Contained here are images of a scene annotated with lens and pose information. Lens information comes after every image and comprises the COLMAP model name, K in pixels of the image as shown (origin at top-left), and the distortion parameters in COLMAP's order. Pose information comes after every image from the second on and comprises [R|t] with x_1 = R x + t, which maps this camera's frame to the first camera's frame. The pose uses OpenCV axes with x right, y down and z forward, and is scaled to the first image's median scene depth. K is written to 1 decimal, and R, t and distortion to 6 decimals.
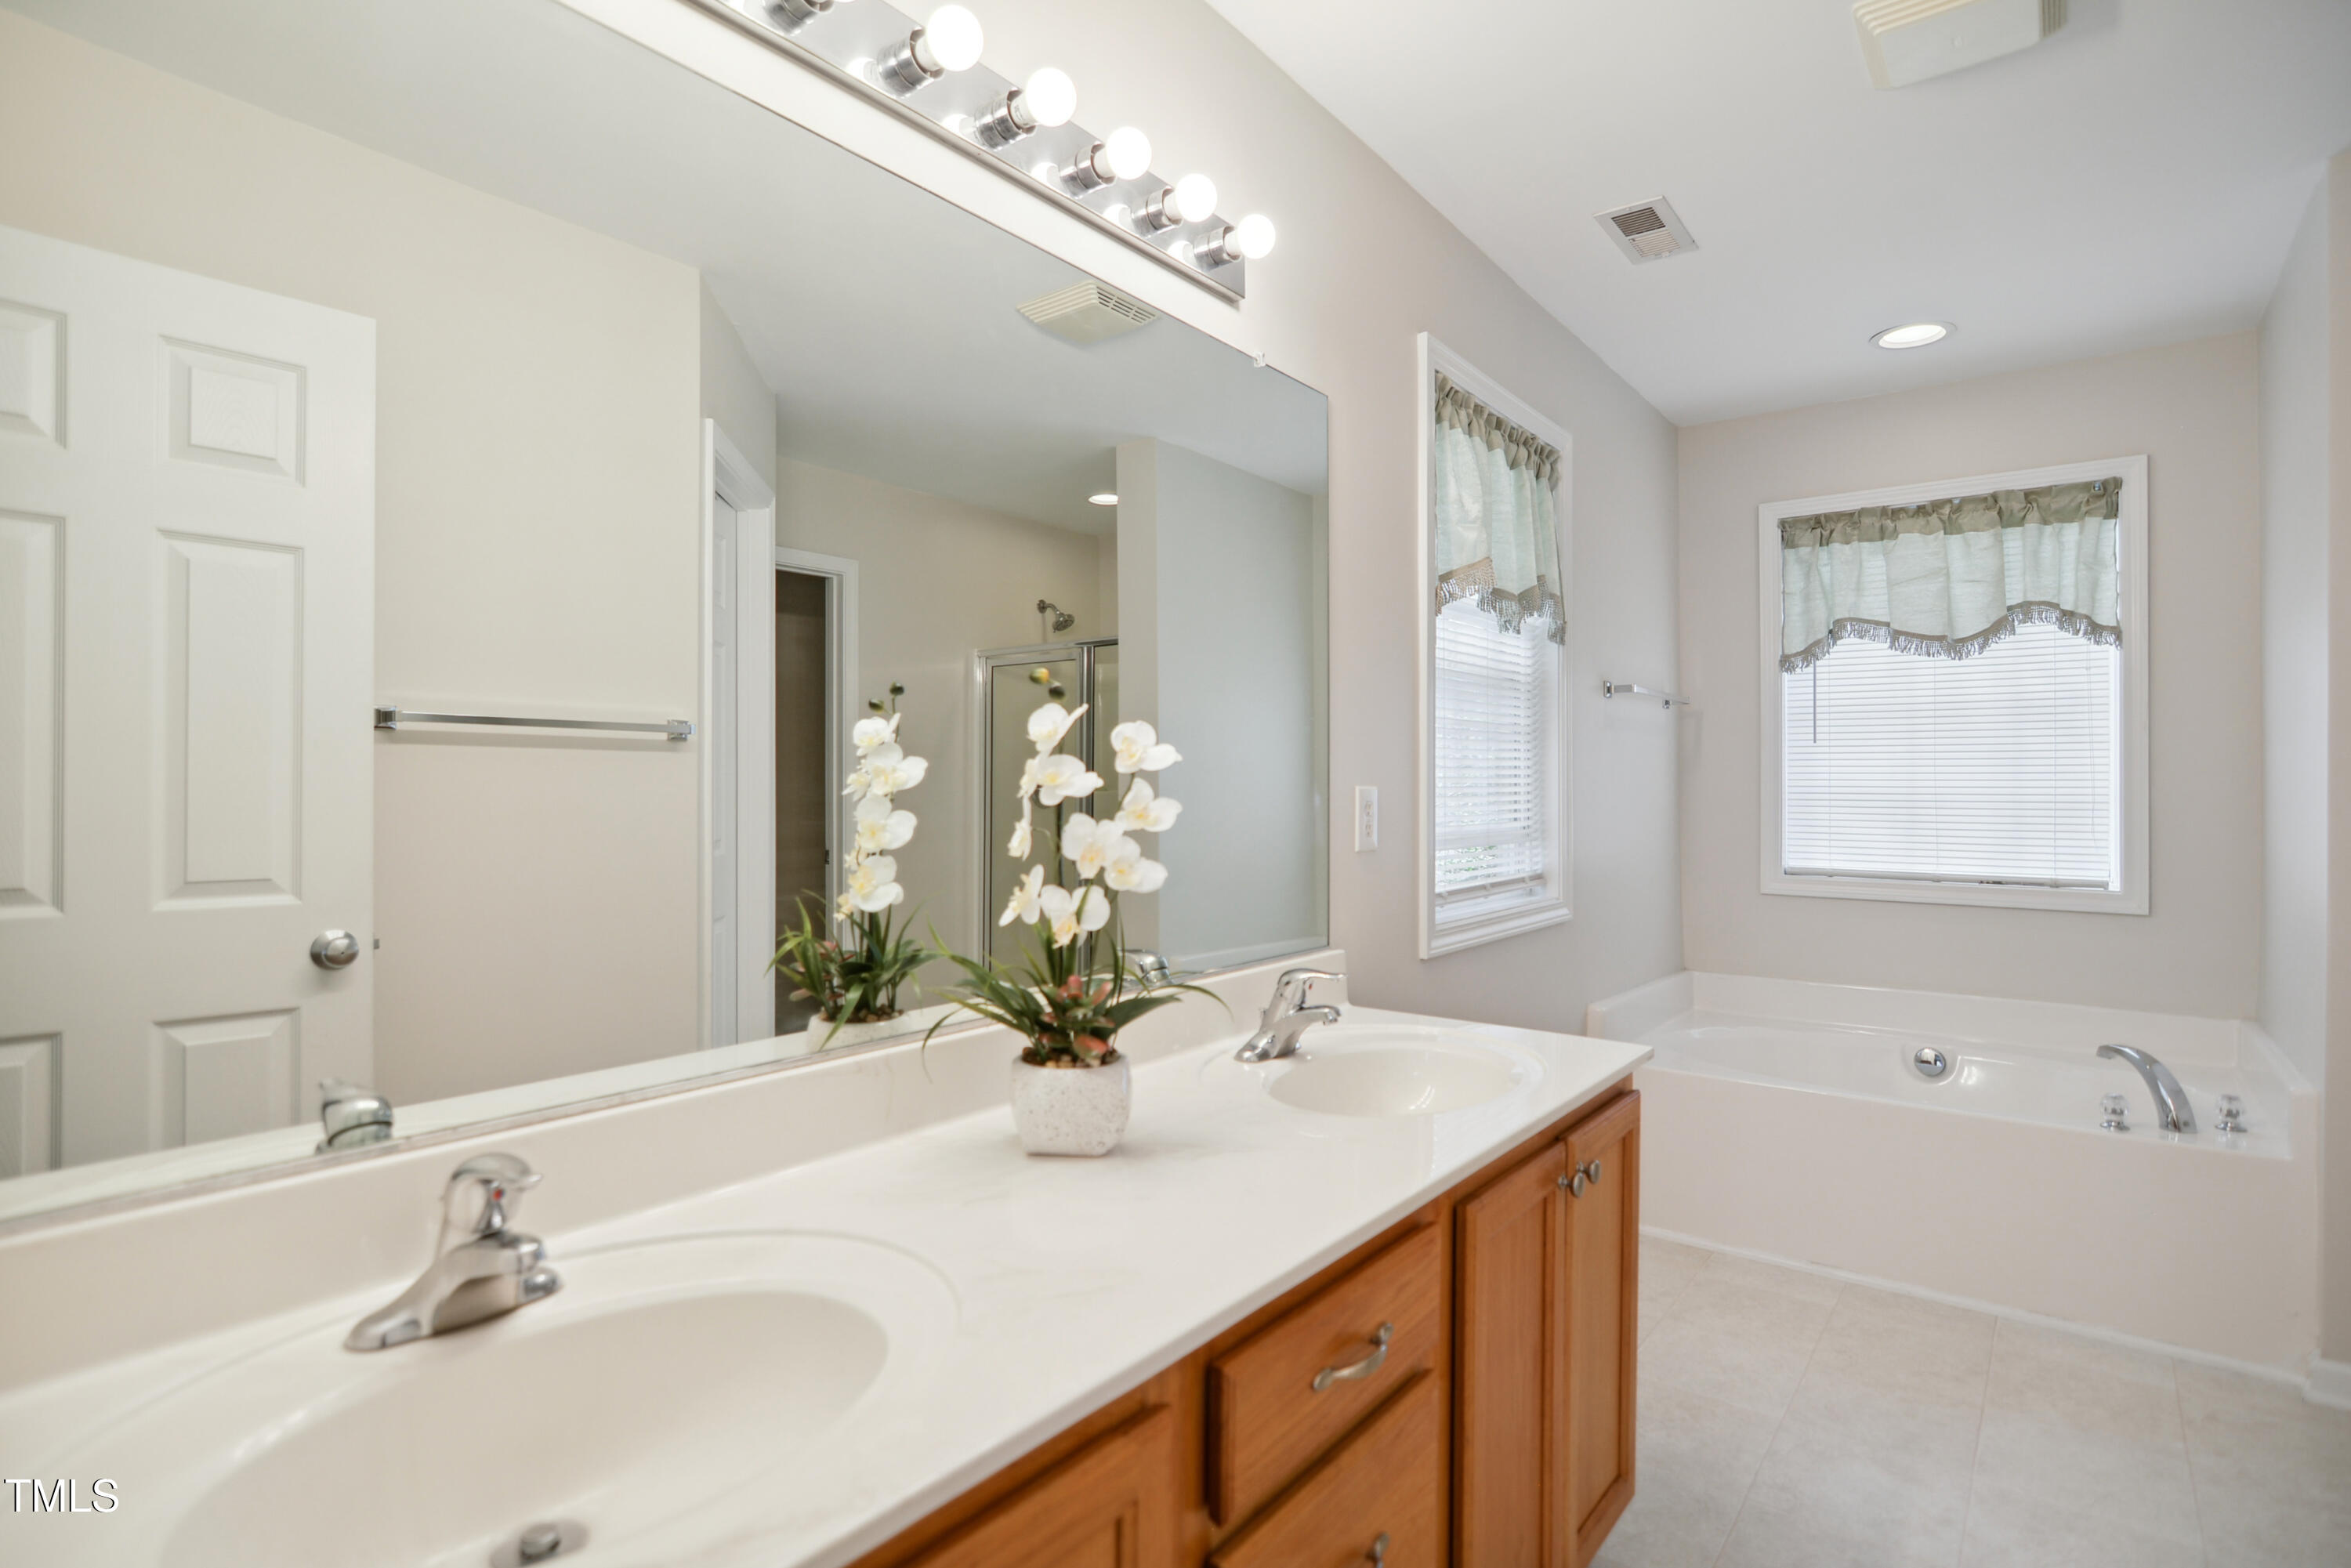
lens RADIAL K [[1154.3, 0, 1177.5], [0, 1154.3, 794.1], [0, 0, 1]] dist [-0.032148, 0.013831]
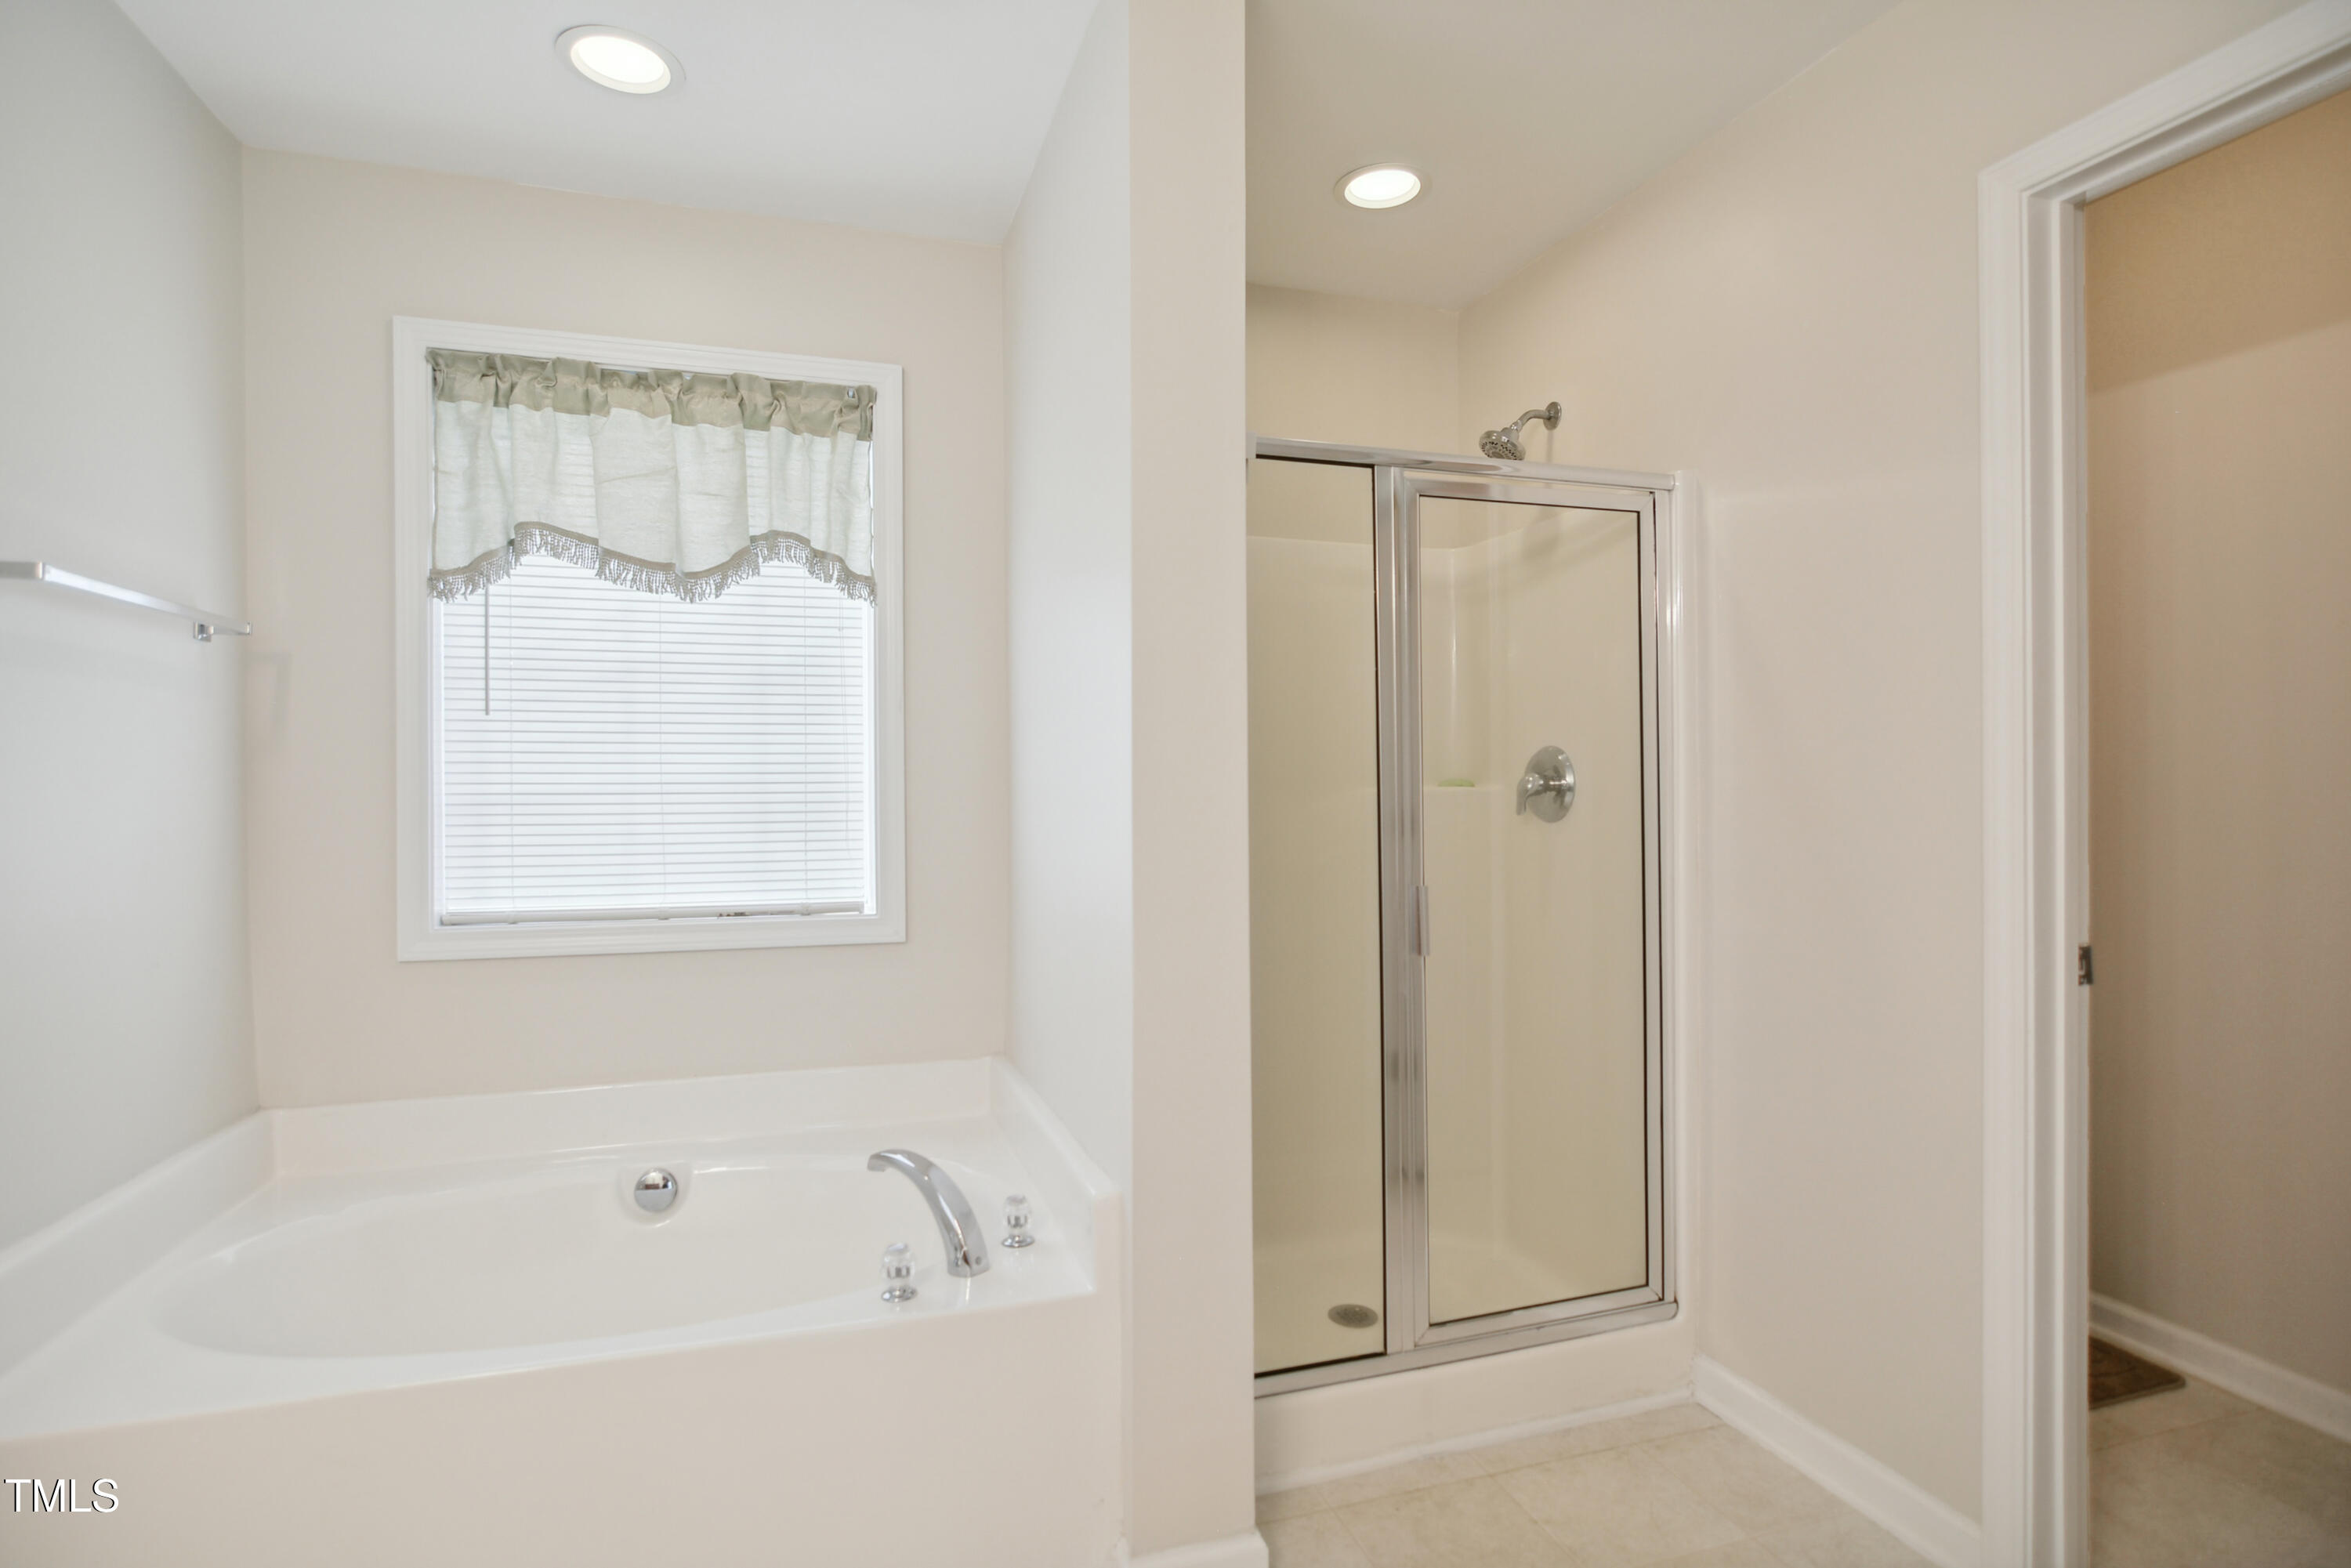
lens RADIAL K [[1157.1, 0, 1151.1], [0, 1157.1, 761.9], [0, 0, 1]] dist [-0.027102, 0.012283]
pose [[0.568561, 0.007863, 0.822604, 0.264948], [0.012237, 0.999763, -0.018014, -0.003100], [-0.822550, 0.020308, 0.568330, 0.366366]]
